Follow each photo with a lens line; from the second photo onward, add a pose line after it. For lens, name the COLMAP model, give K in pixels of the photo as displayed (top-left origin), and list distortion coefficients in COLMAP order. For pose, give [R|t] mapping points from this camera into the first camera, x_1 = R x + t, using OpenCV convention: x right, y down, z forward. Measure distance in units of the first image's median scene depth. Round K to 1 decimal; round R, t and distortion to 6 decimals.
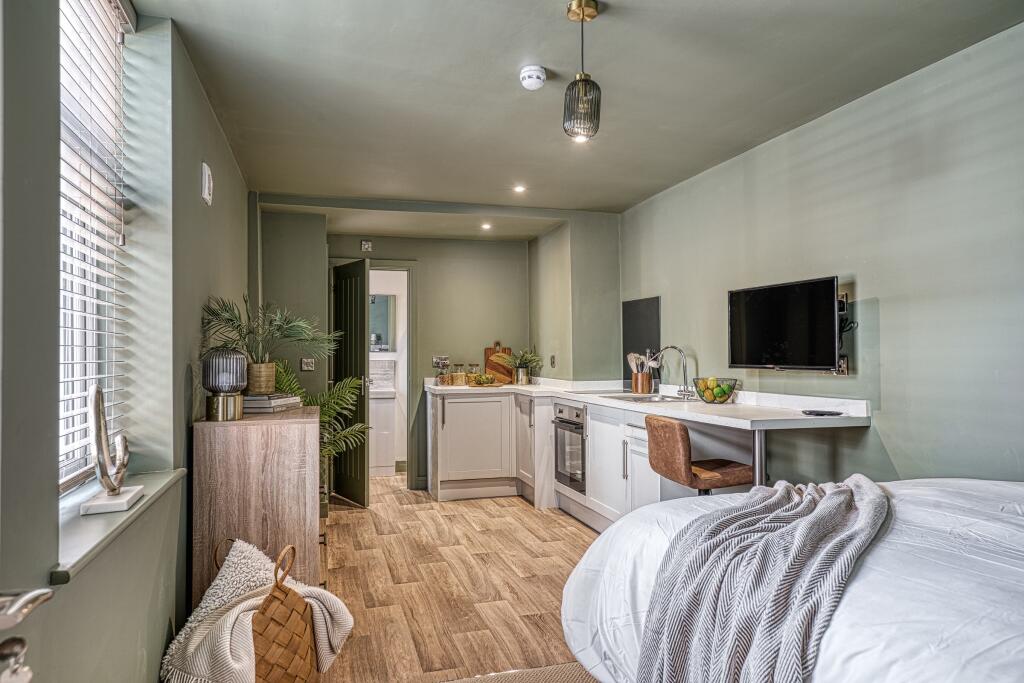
lens RADIAL K [[692.8, 0, 510.1], [0, 692.8, 344.8], [0, 0, 1]] dist [0.003180, -0.001199]
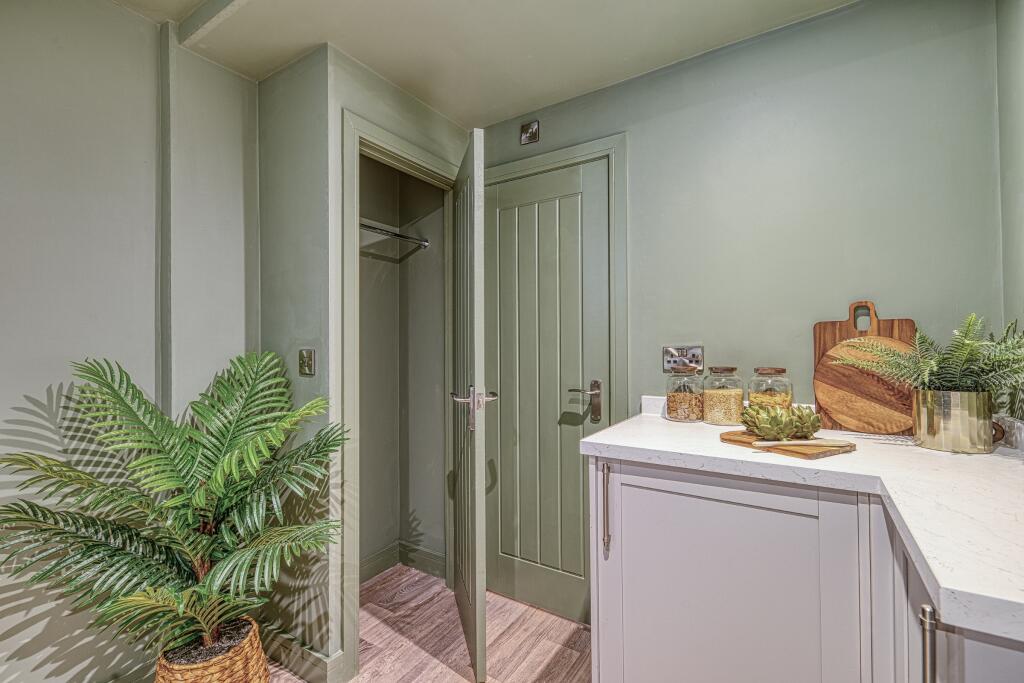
lens RADIAL K [[454.6, 0, 509.5], [0, 454.6, 341.6], [0, 0, 1]] dist [0.000287, 0.000034]
pose [[0.648764, -0.005062, -0.760973, 0.039156], [0.009004, 0.999959, 0.001025, 0.012659], [0.760936, -0.007516, 0.648783, 0.731901]]
